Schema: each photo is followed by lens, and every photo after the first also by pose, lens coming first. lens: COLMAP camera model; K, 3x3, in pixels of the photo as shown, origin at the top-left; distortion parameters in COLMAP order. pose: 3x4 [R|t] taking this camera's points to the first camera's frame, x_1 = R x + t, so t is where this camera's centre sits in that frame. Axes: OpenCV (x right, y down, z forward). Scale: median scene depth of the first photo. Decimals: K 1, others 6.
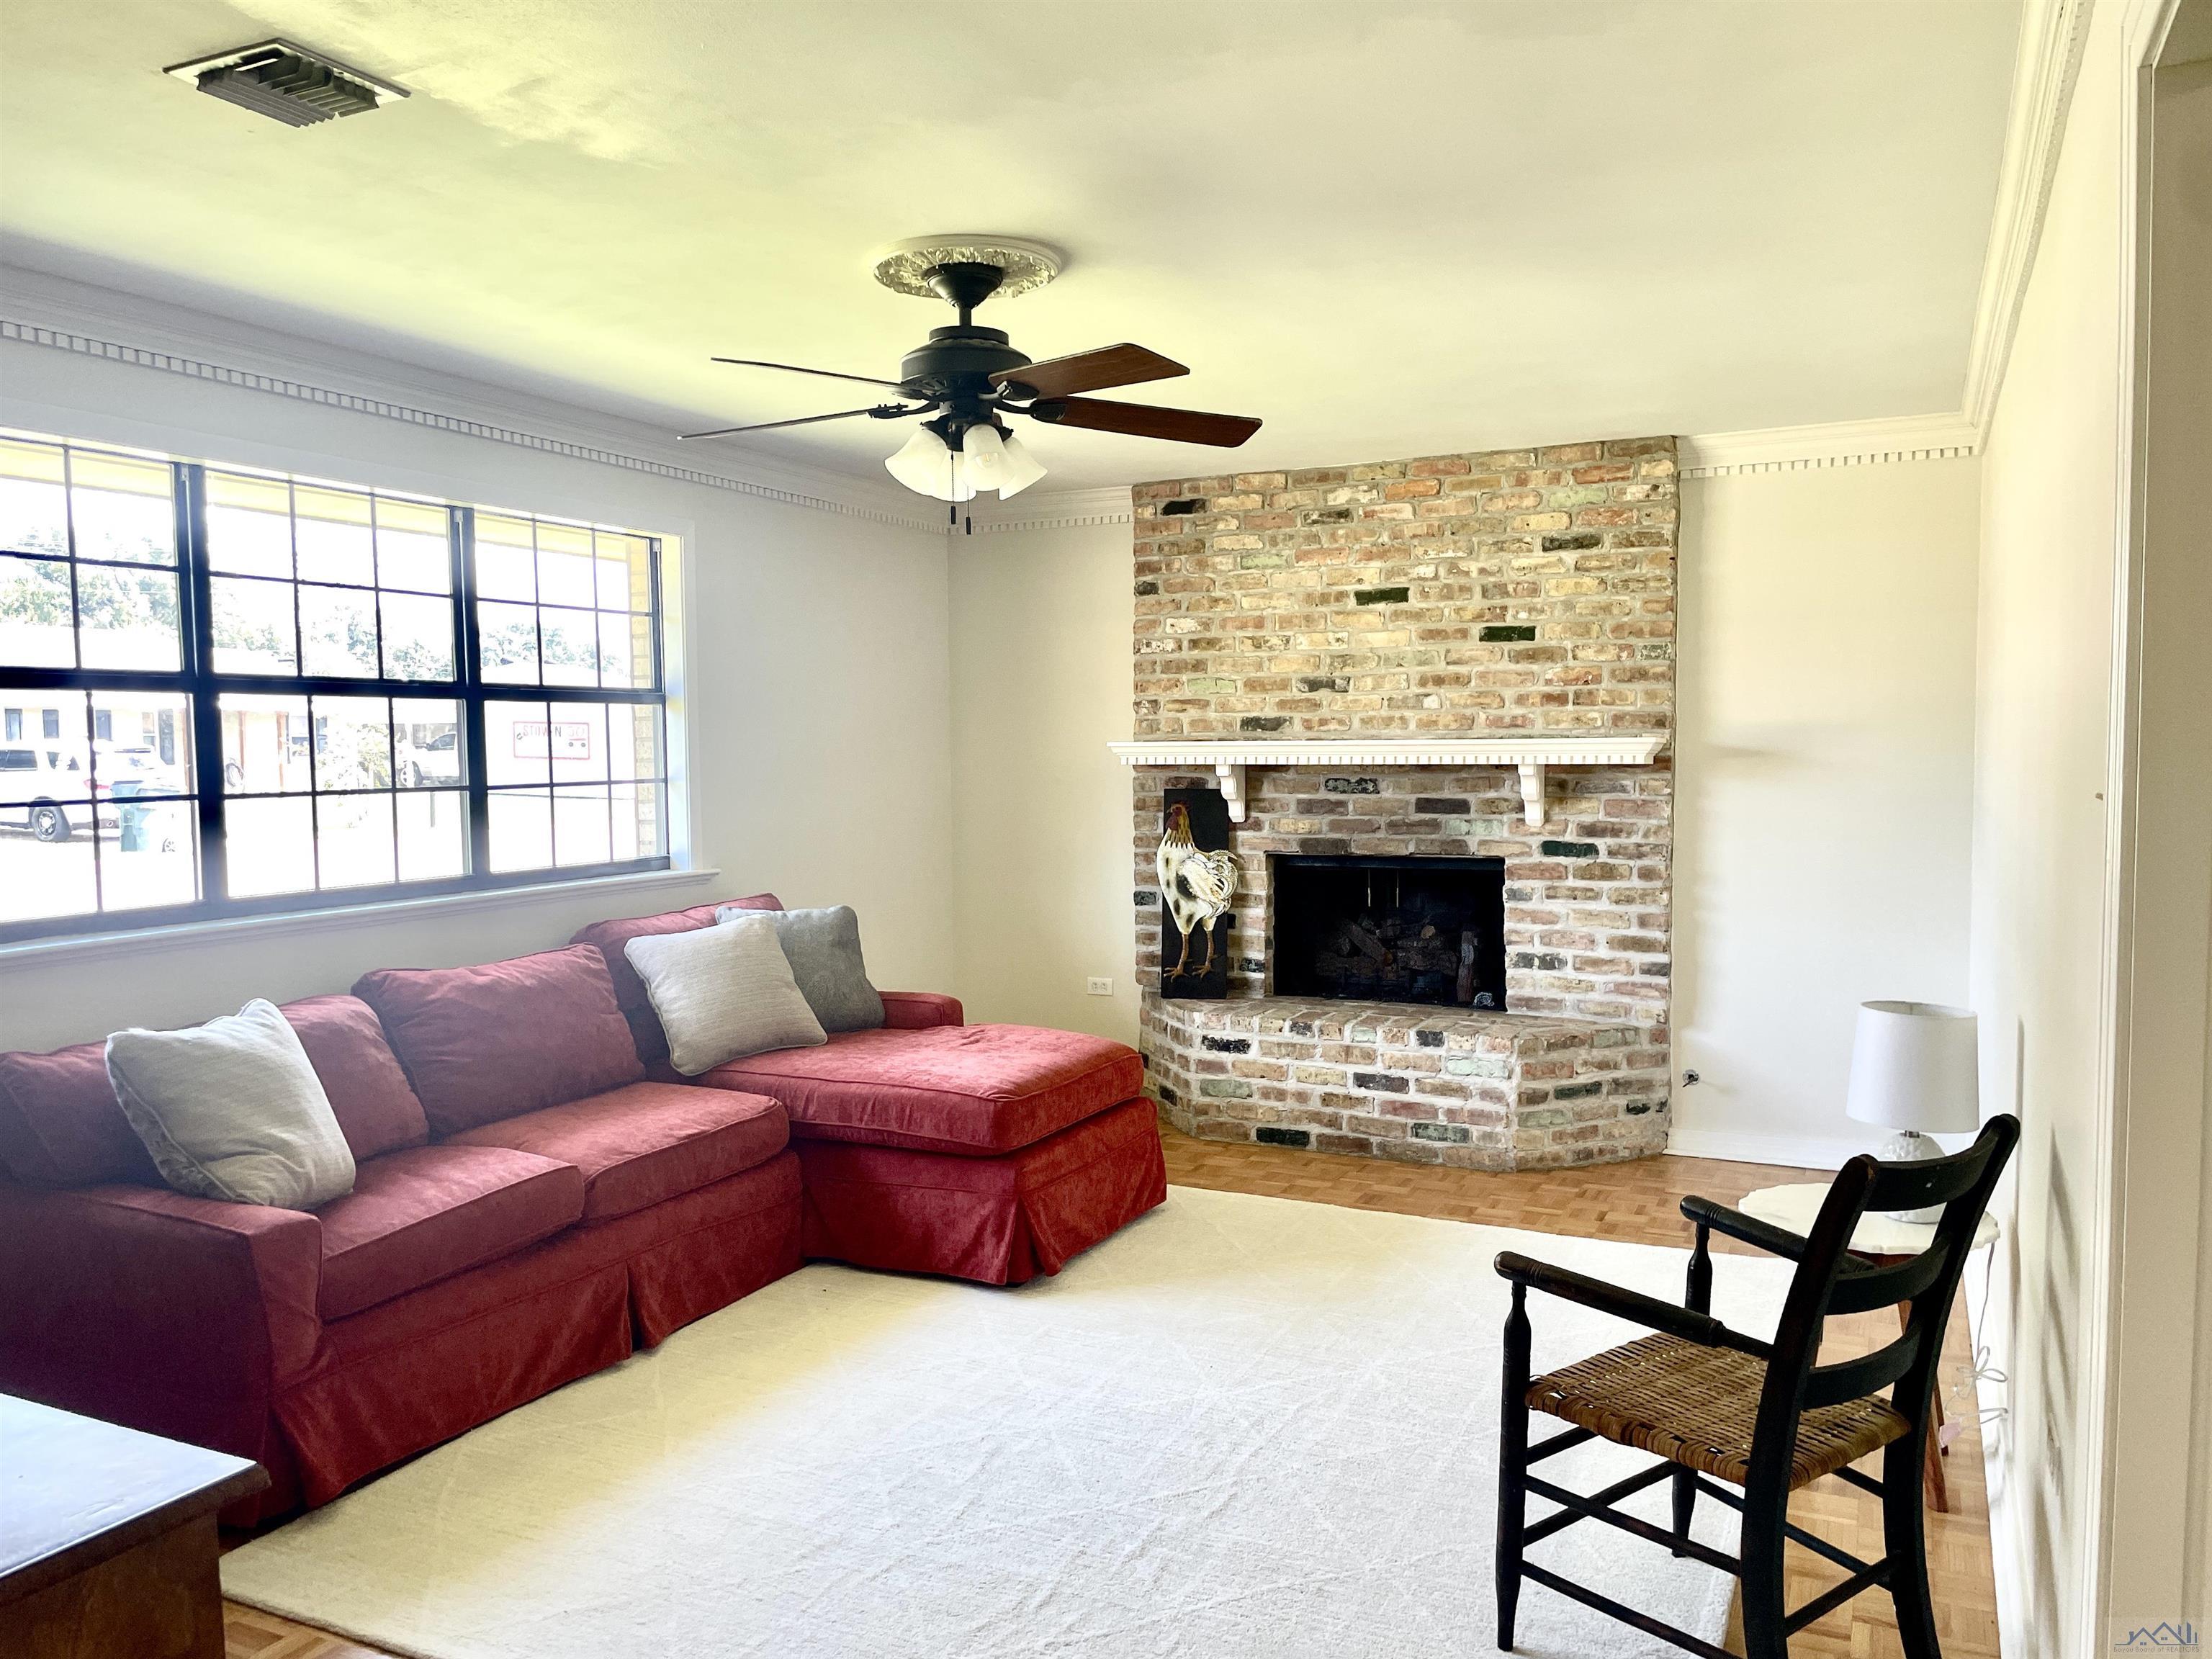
lens RADIAL K [[1702.6, 0, 1093.1], [0, 1702.6, 817.9], [0, 0, 1]] dist [0.068506, -0.082791]
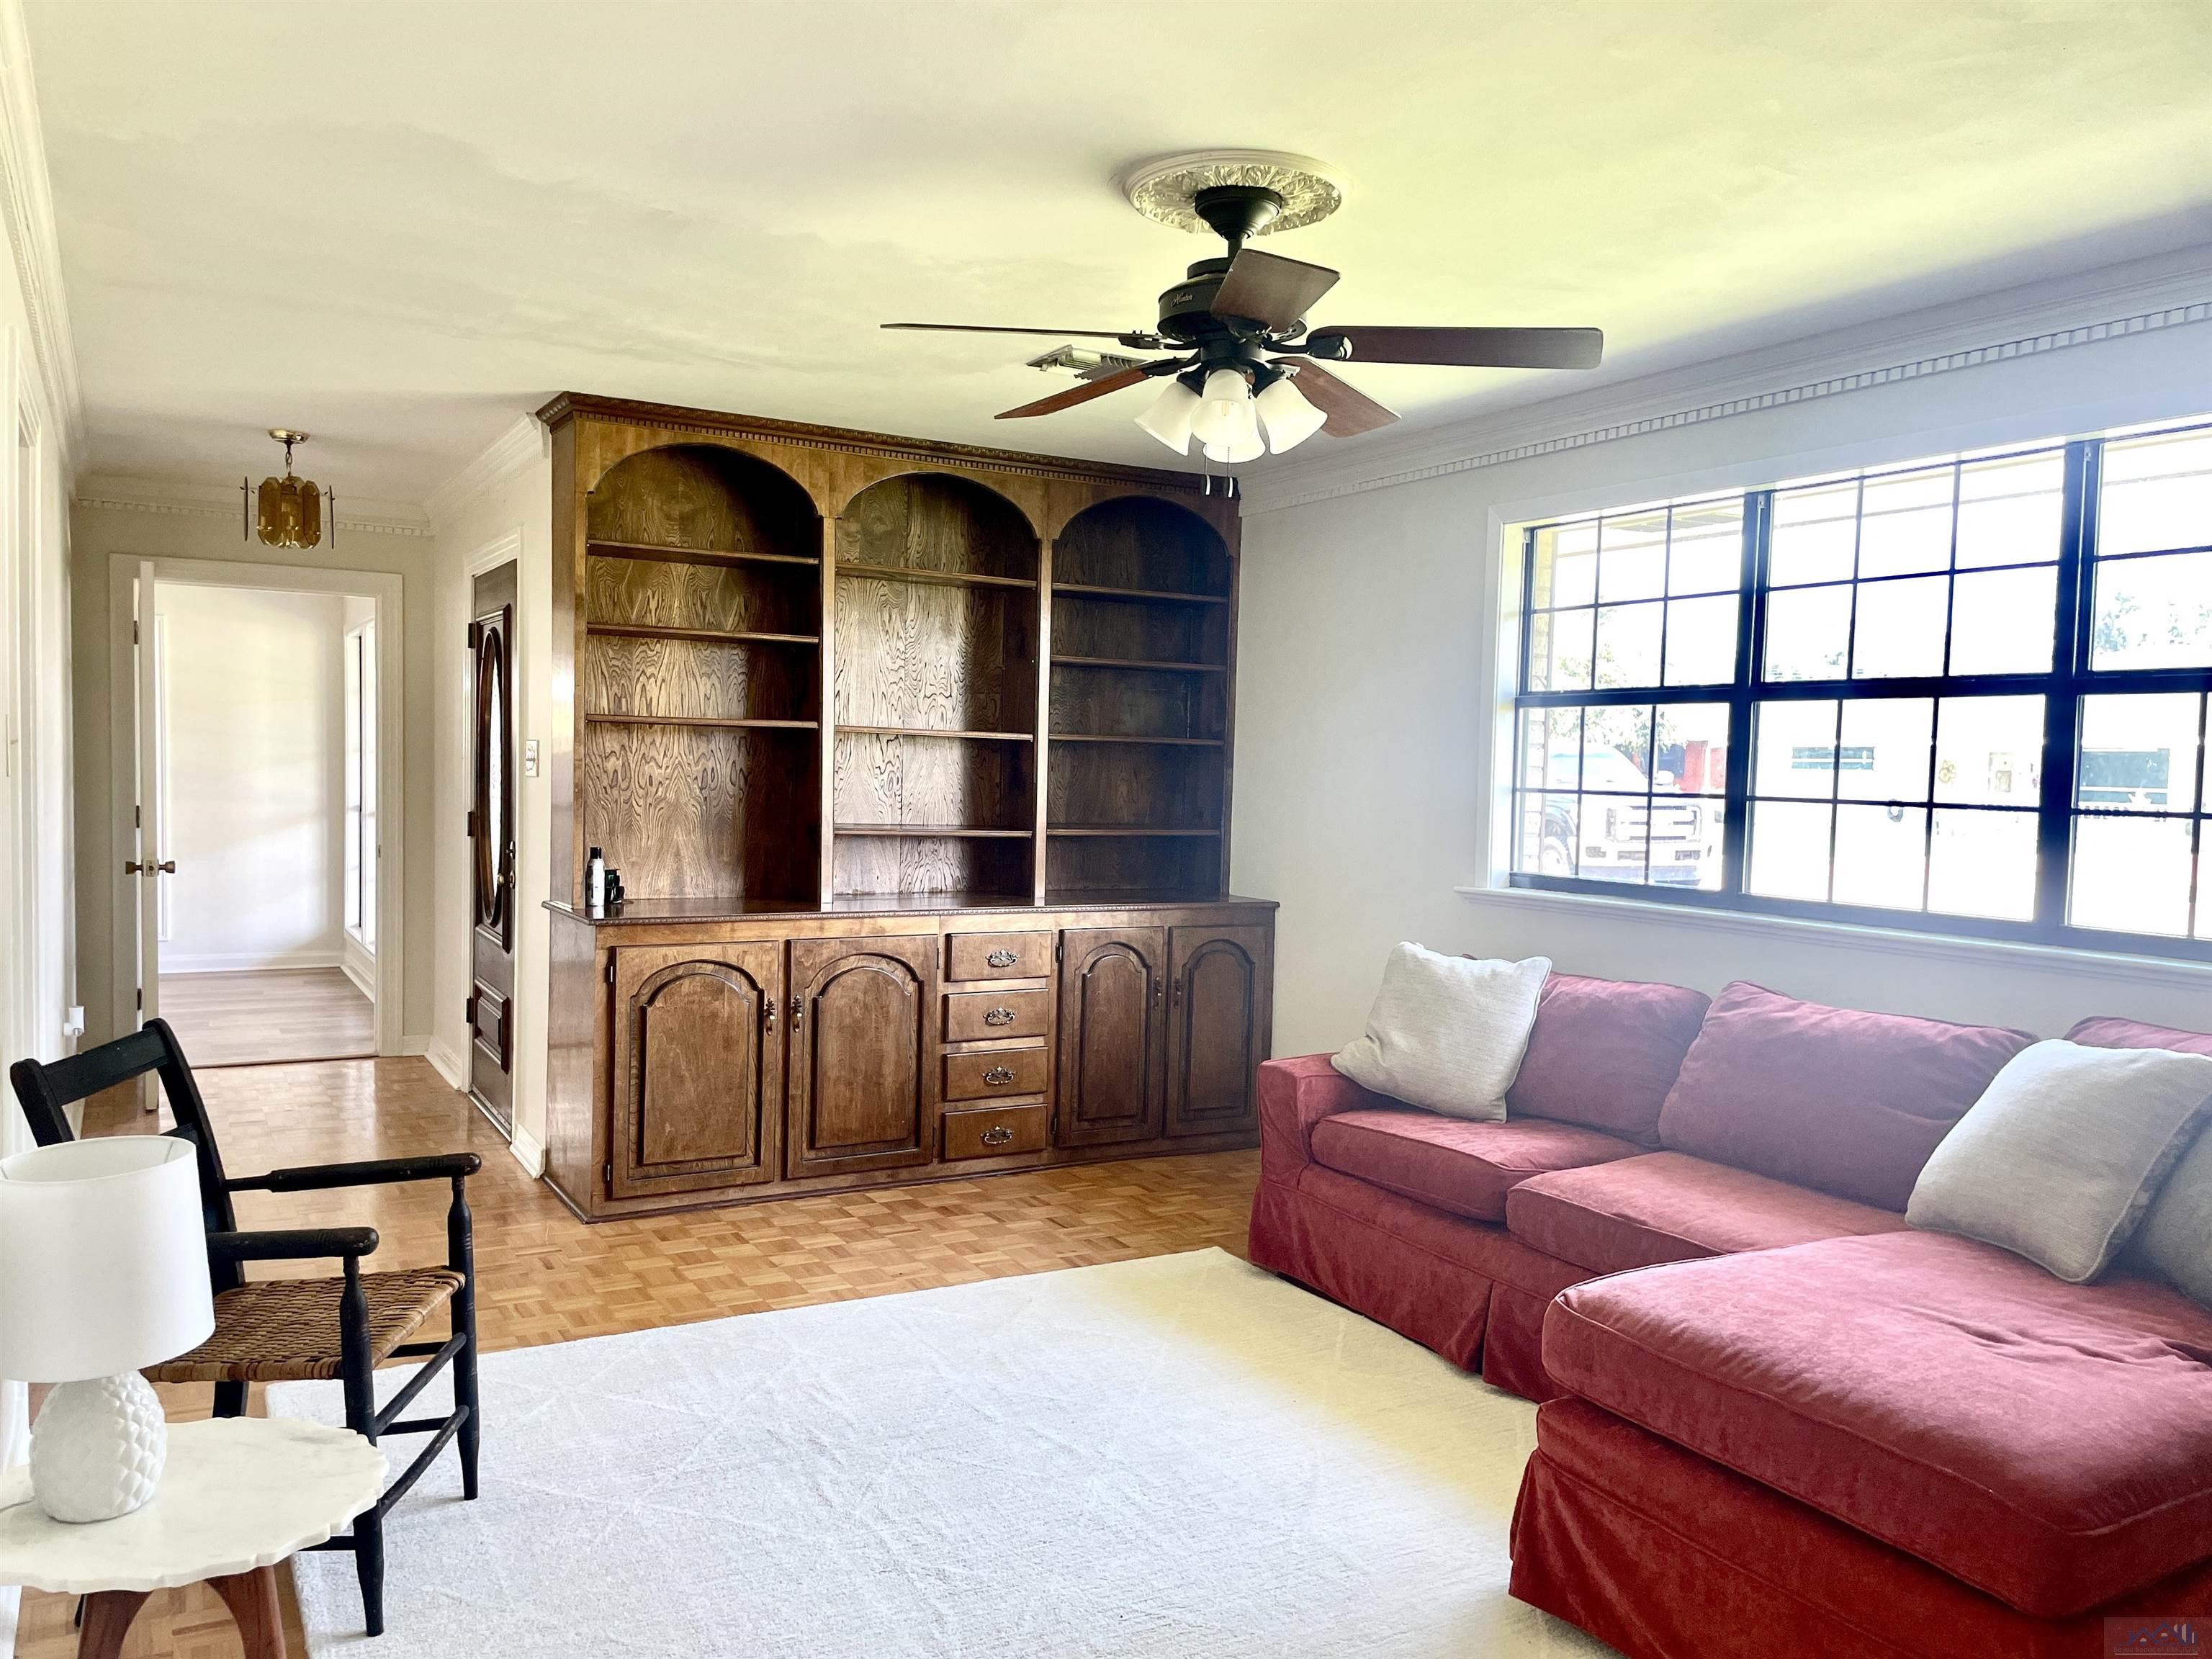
lens RADIAL K [[1702.6, 0, 1093.2], [0, 1702.6, 843.2], [0, 0, 1]] dist [0.068506, -0.082791]
pose [[-0.585160, 0.046973, -0.809557, 0.574280], [-0.042549, 0.995167, 0.088497, -0.059076], [0.809801, 0.086230, -0.580333, 1.229670]]
